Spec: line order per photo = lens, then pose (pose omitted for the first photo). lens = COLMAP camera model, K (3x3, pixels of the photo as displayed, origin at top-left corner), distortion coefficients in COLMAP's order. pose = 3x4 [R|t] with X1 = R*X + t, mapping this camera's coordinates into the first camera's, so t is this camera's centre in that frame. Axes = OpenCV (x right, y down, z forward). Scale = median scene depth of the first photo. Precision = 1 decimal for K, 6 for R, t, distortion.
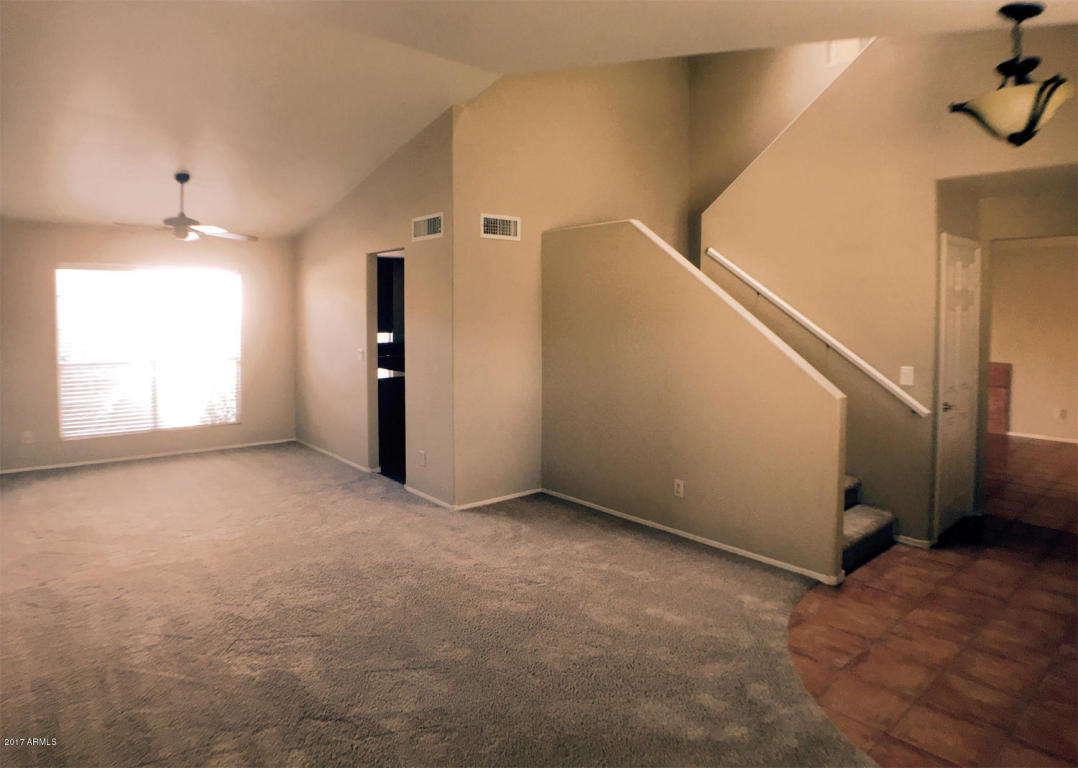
lens RADIAL K [[641.5, 0, 535.8], [0, 641.5, 386.4], [0, 0, 1]] dist [-0.076240, 0.000521]
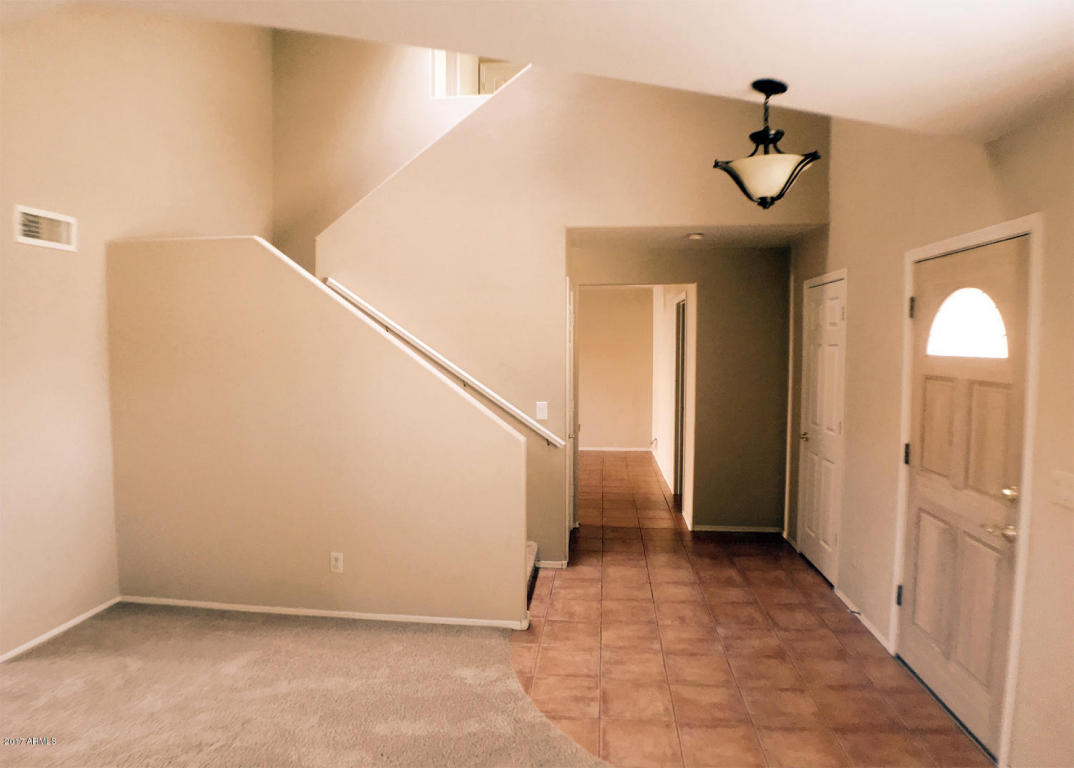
lens RADIAL K [[639.1, 0, 536.1], [0, 639.1, 411.6], [0, 0, 1]] dist [-0.076240, 0.000521]
pose [[0.718042, -0.068239, 0.692646, -0.163269], [0.073263, 0.997064, 0.022281, -0.040895], [-0.692133, 0.034747, 0.720933, 0.230927]]
